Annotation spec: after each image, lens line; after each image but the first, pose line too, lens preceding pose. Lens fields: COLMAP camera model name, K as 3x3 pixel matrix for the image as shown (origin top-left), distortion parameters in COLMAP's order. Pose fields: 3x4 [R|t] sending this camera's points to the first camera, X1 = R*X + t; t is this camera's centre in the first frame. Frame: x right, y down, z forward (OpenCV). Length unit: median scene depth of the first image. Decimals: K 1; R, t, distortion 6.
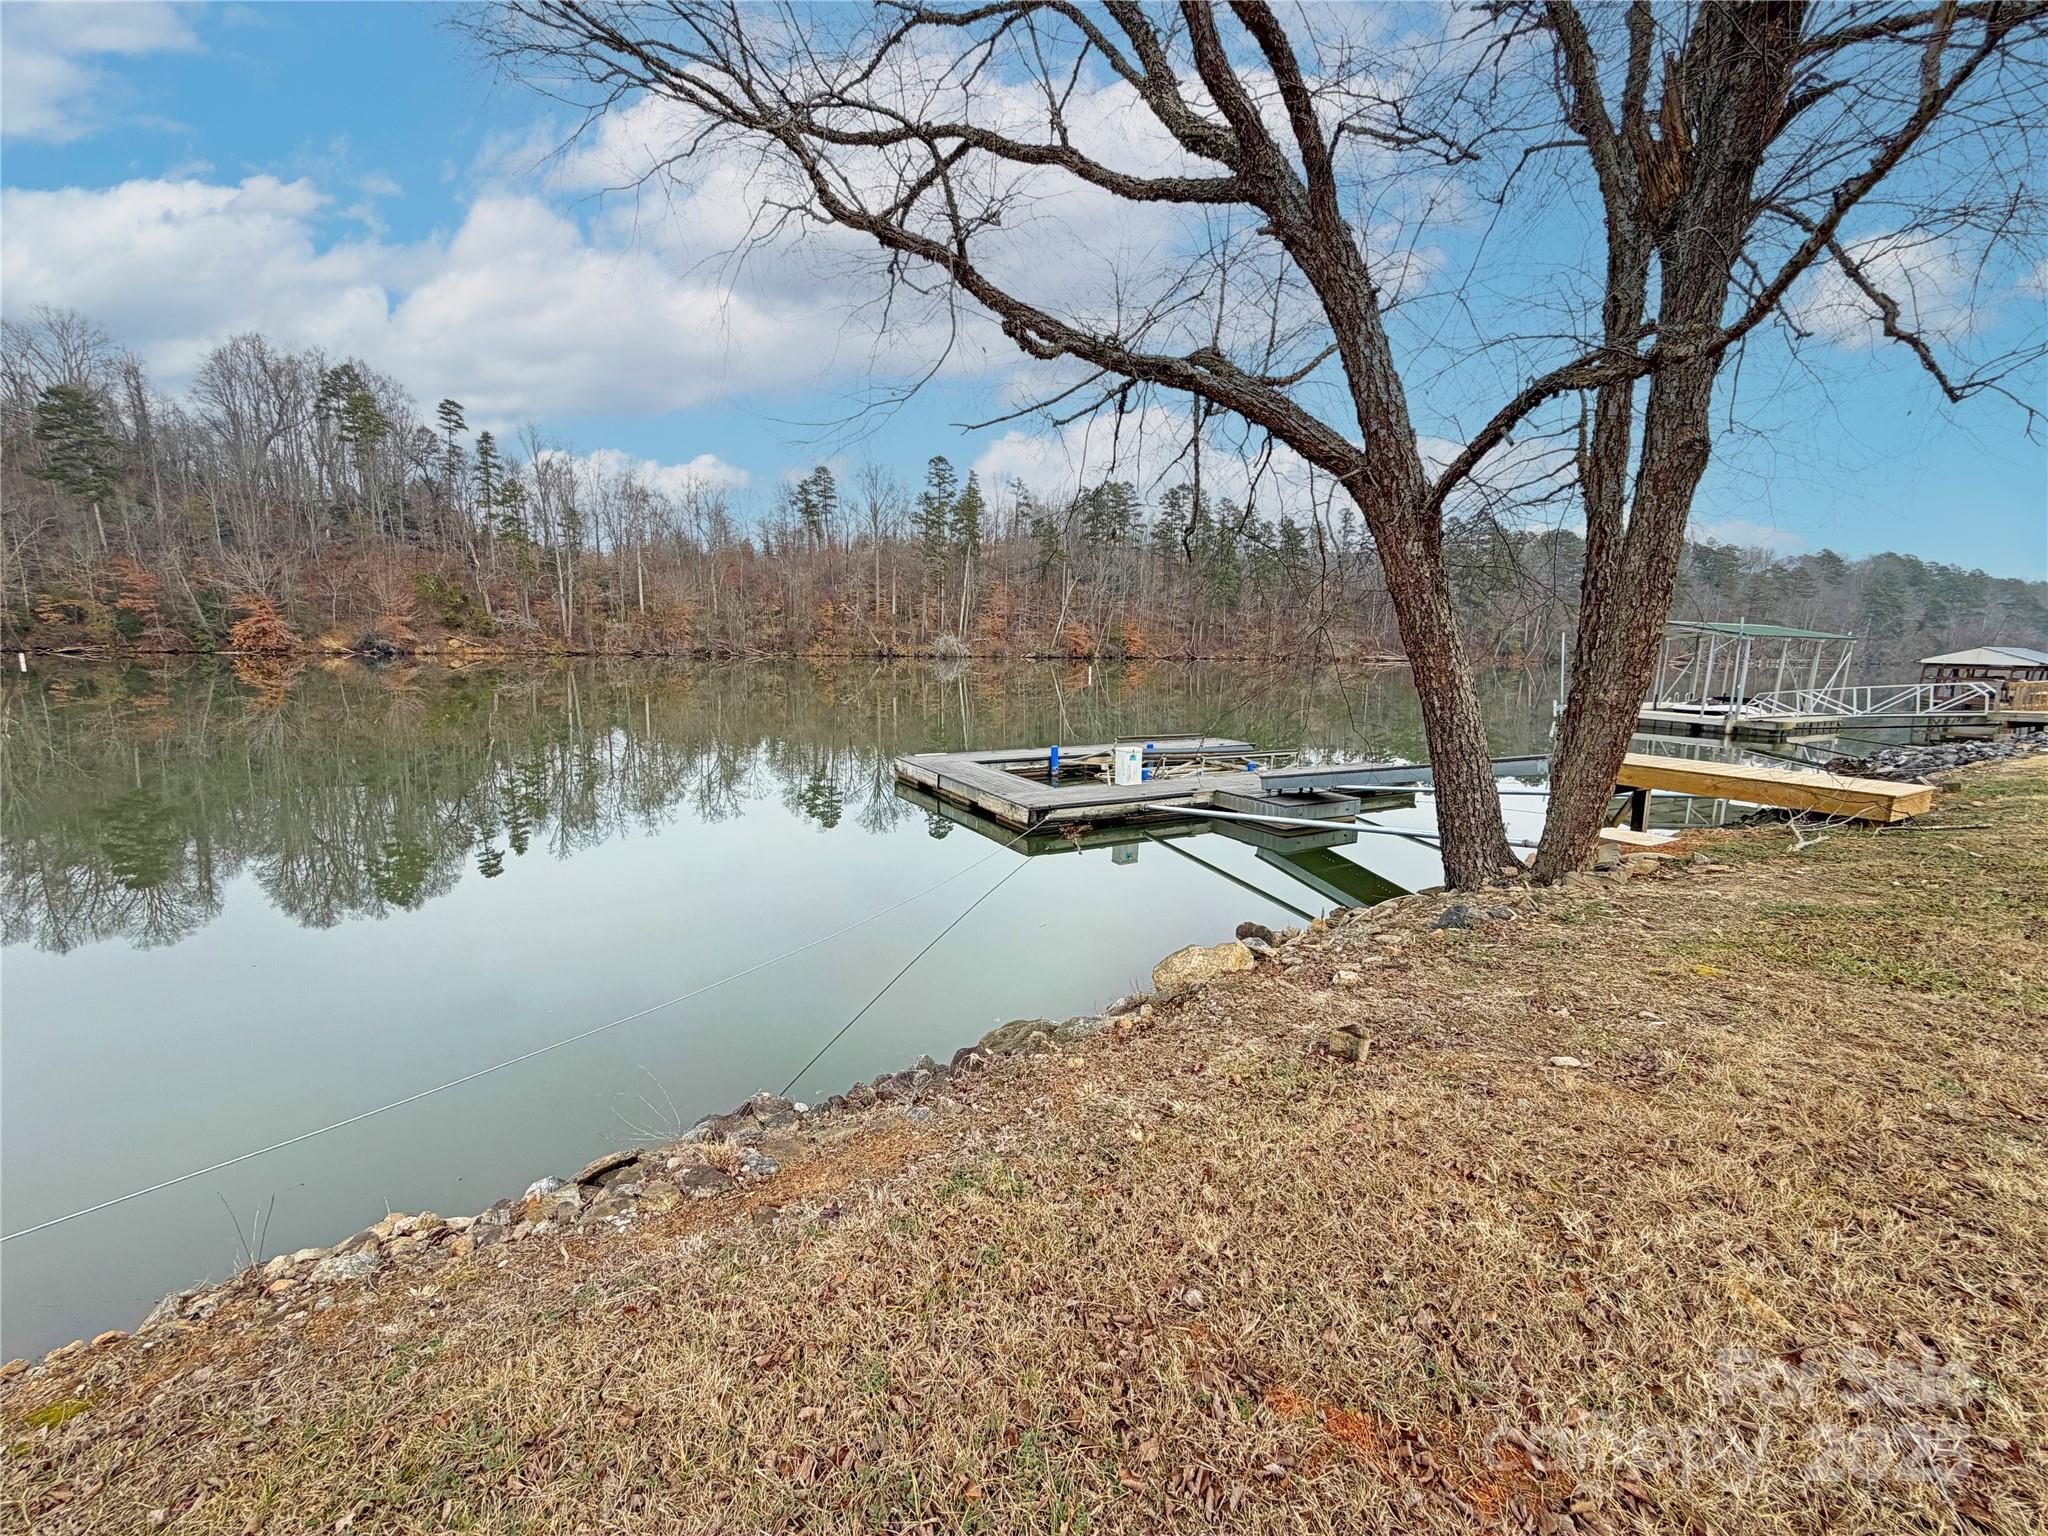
lens RADIAL K [[816.4, 0, 1016.5], [0, 816.4, 770.4], [0, 0, 1]] dist [0.000711, 0.000041]
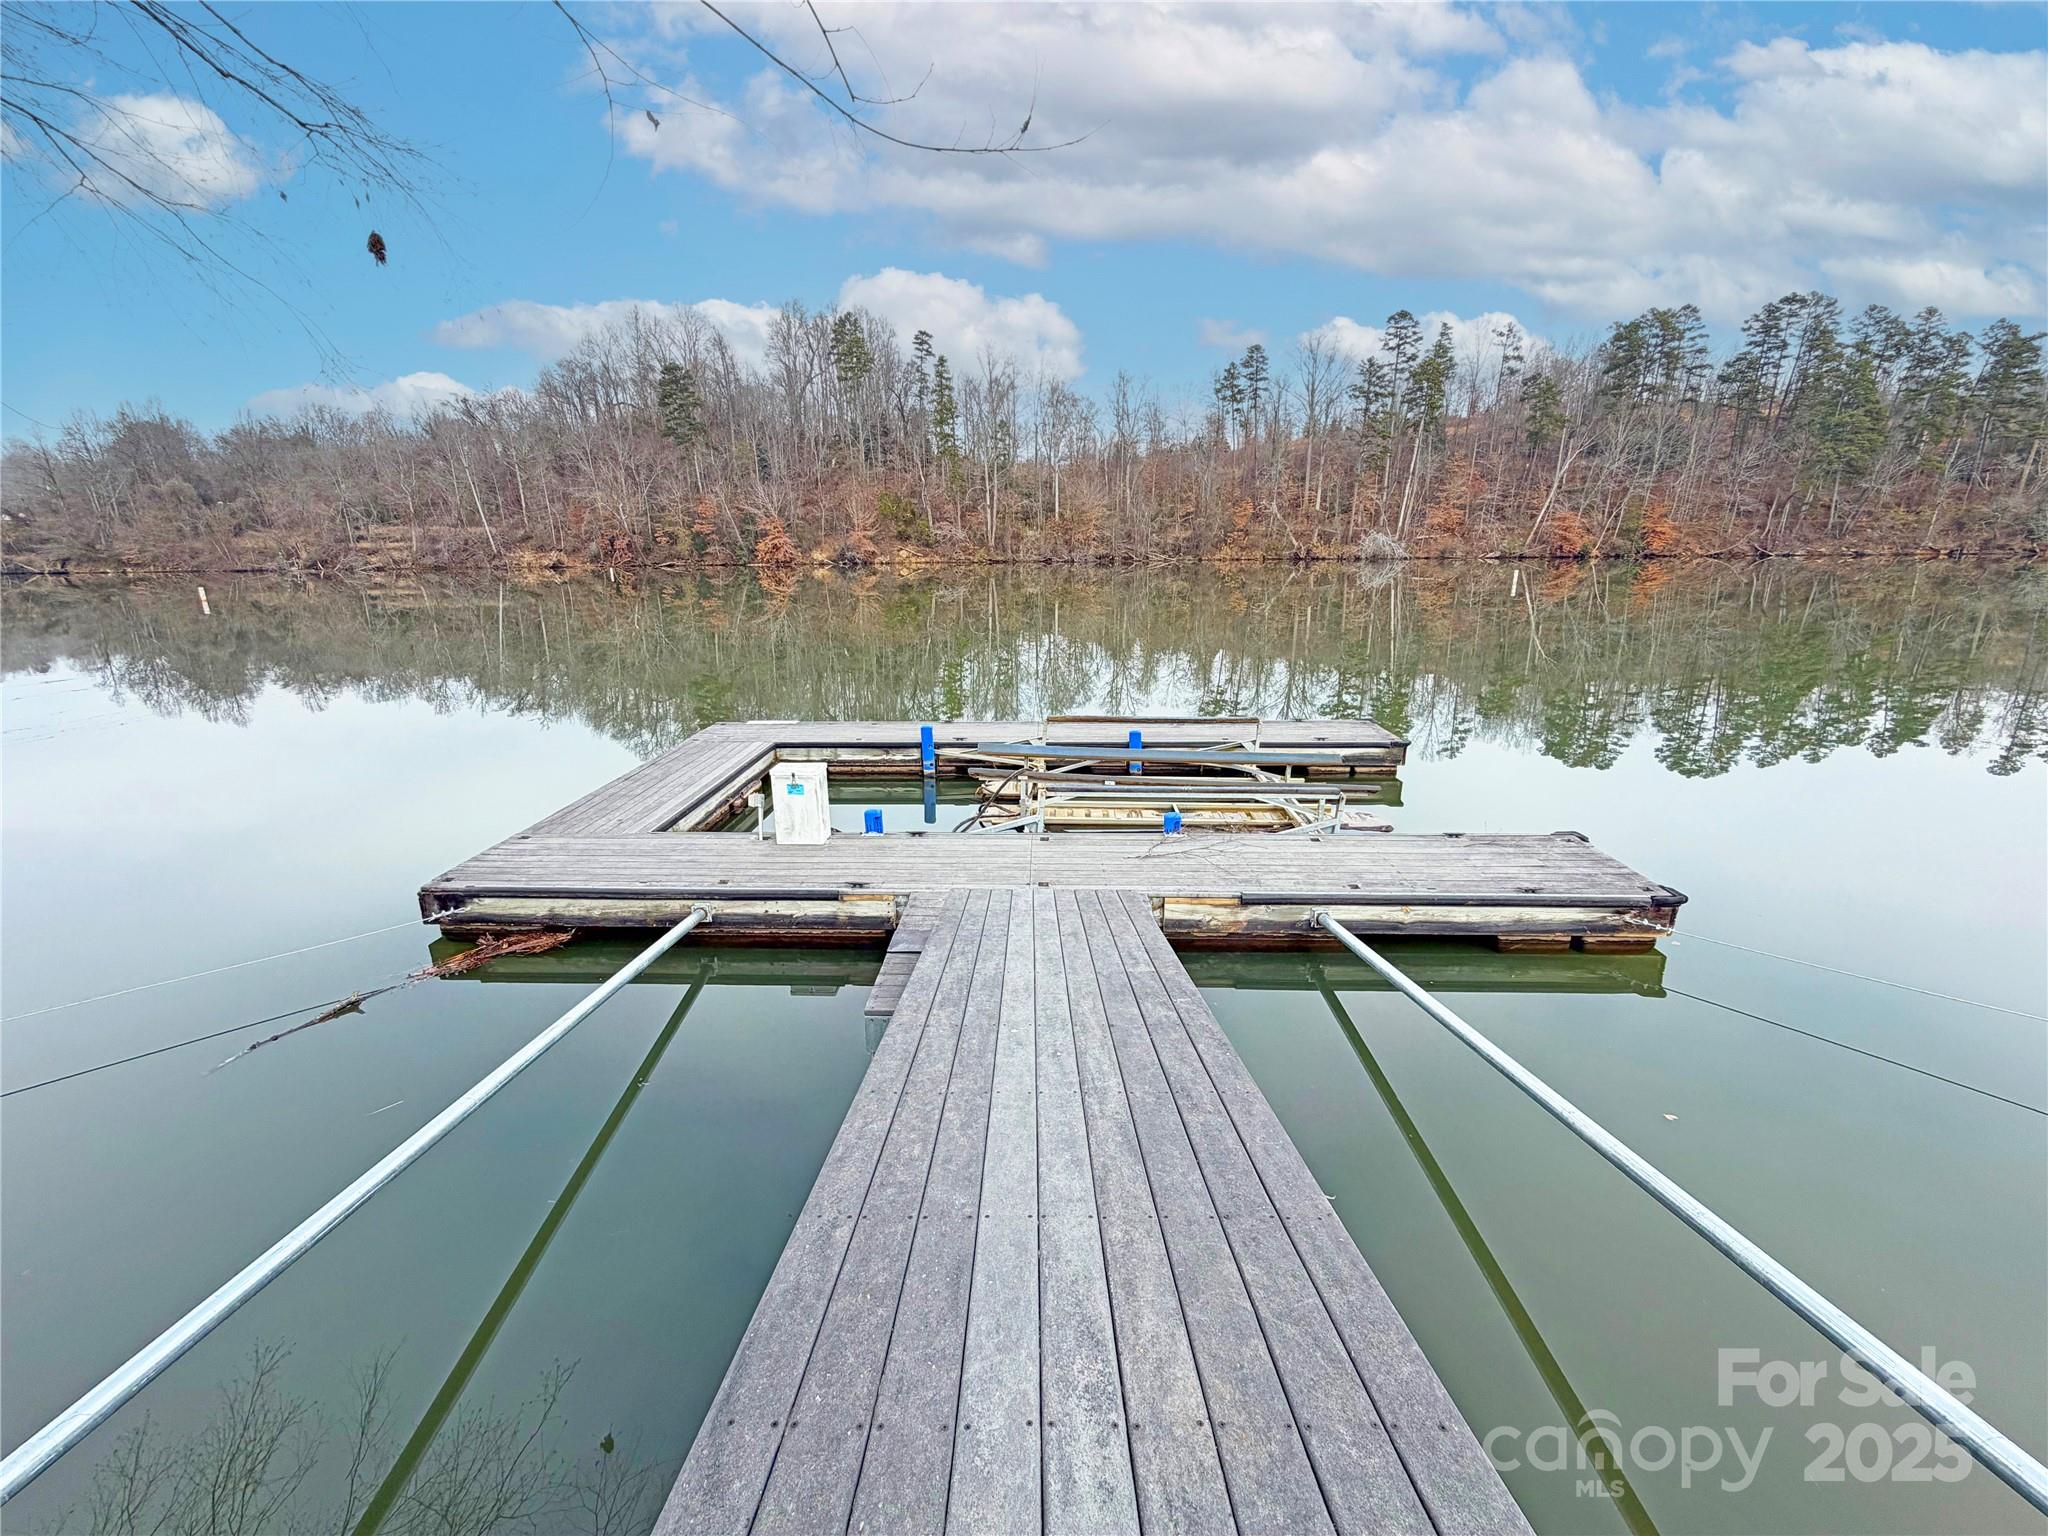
lens RADIAL K [[816.4, 0, 1016.5], [0, 816.4, 770.4], [0, 0, 1]] dist [0.000711, 0.000041]
pose [[0.857159, 0.114275, -0.502216, 0.065109], [-0.056679, 0.990082, 0.128548, -0.012580], [0.511925, -0.081721, 0.855134, 0.087786]]
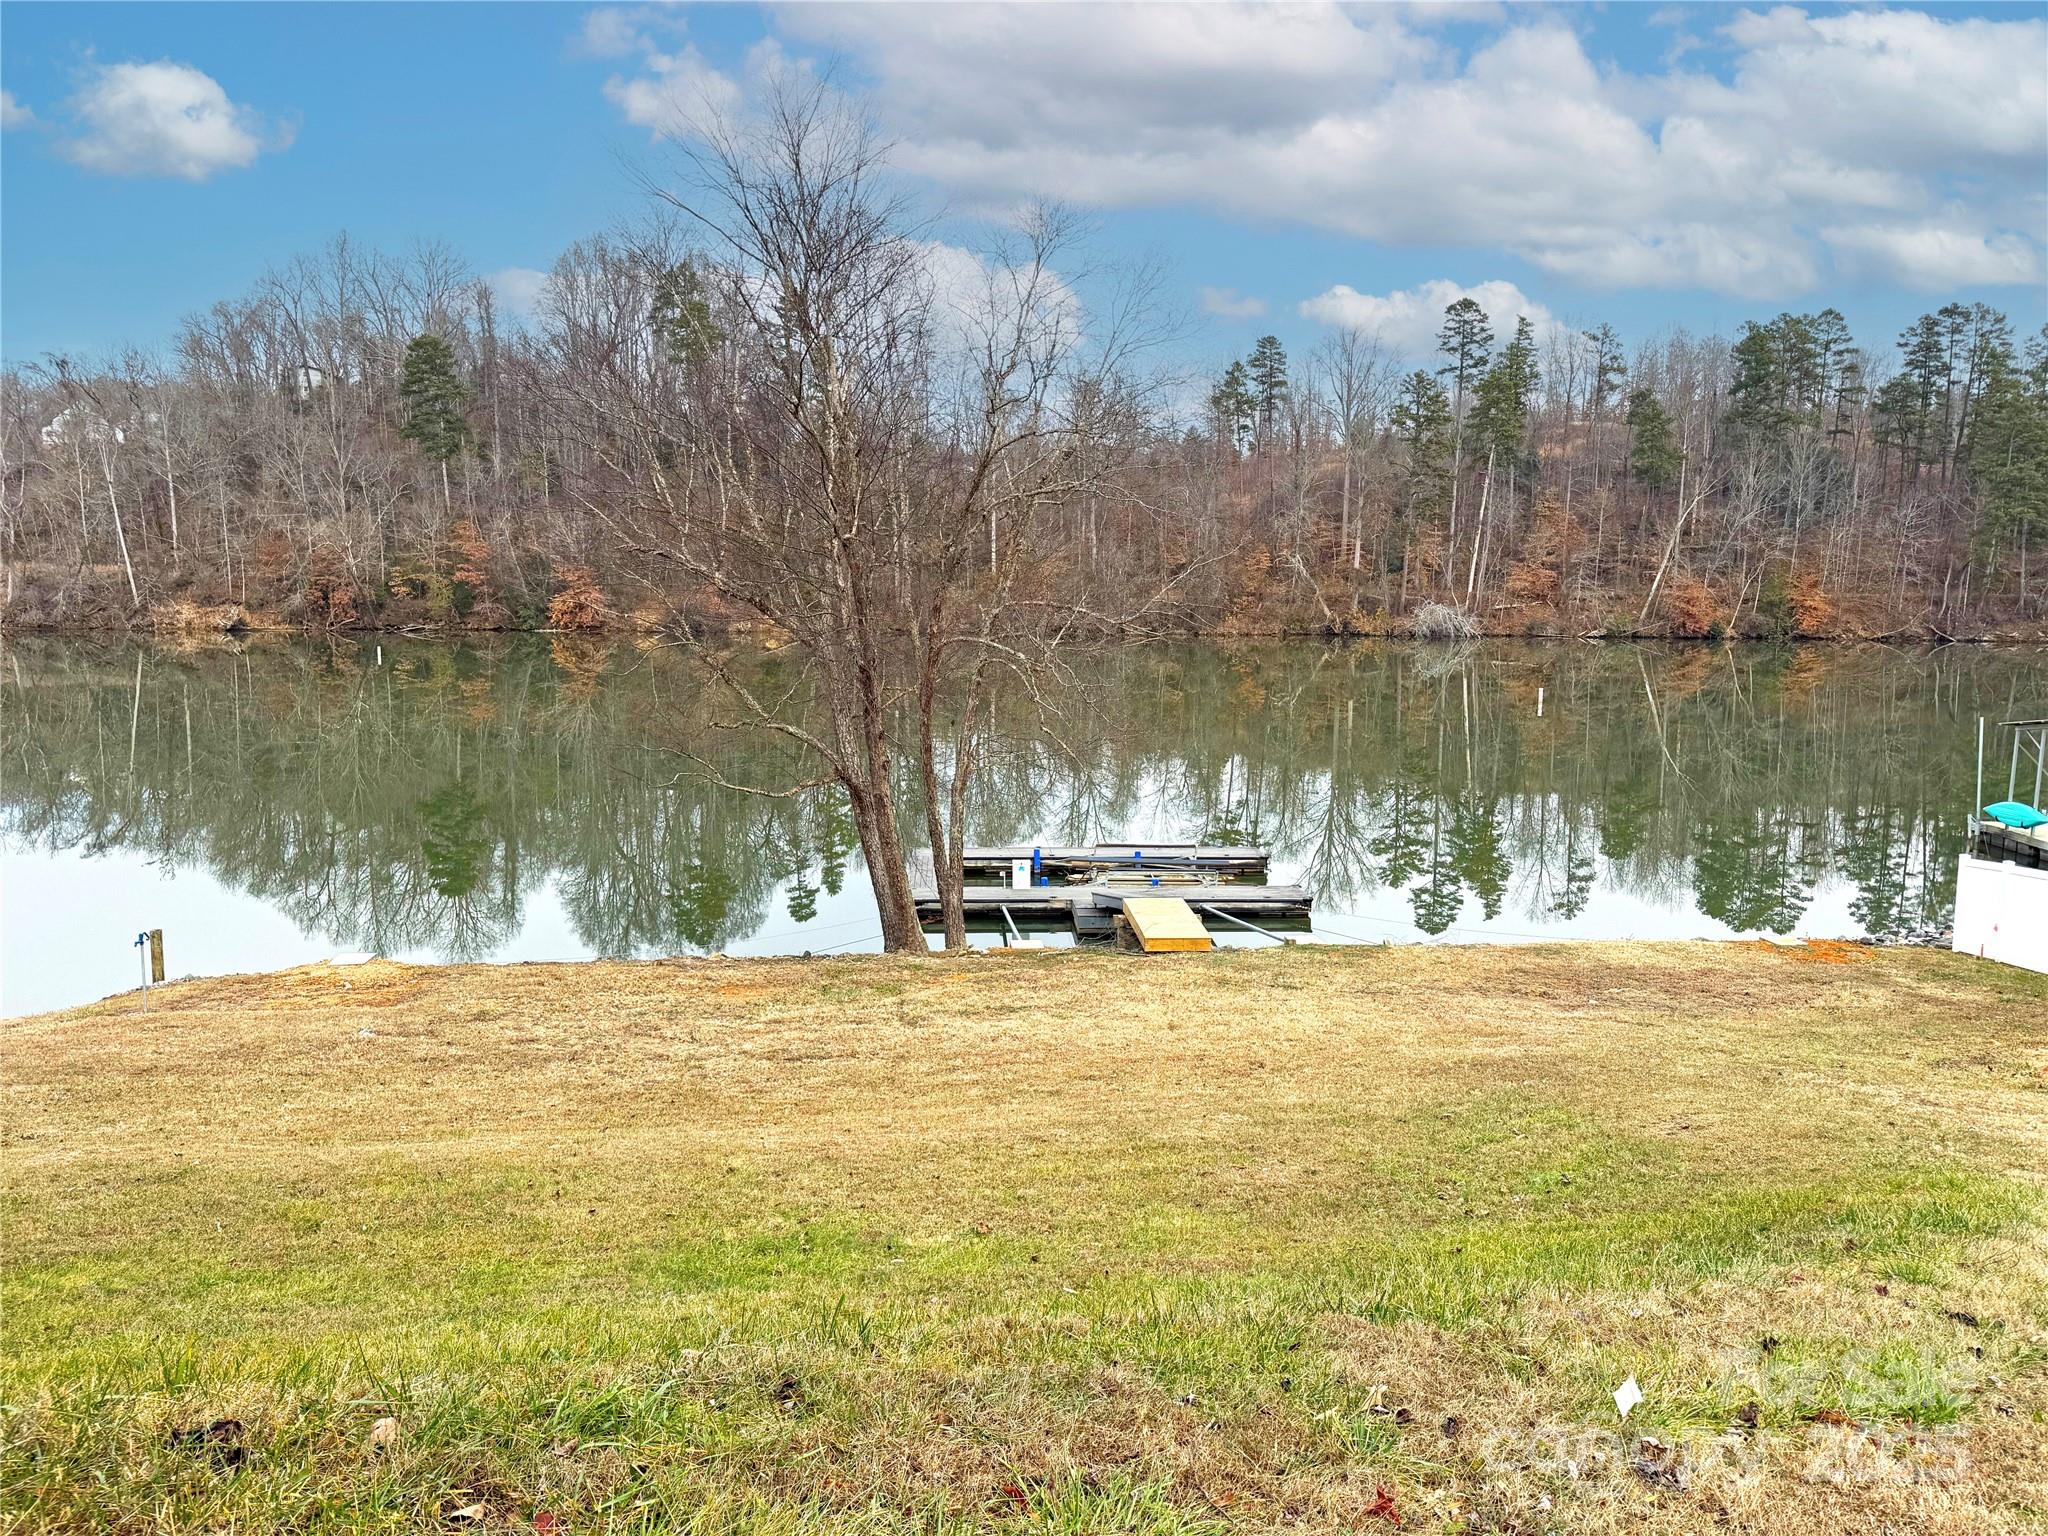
lens RADIAL K [[1424.7, 0, 1028.1], [0, 1424.7, 759.7], [0, 0, 1]] dist [0.094861, -0.141656]
pose [[0.901035, 0.051370, -0.430694, 0.150684], [-0.062368, 0.997988, -0.011444, -0.022173], [0.429239, 0.037173, 0.902425, -0.143369]]
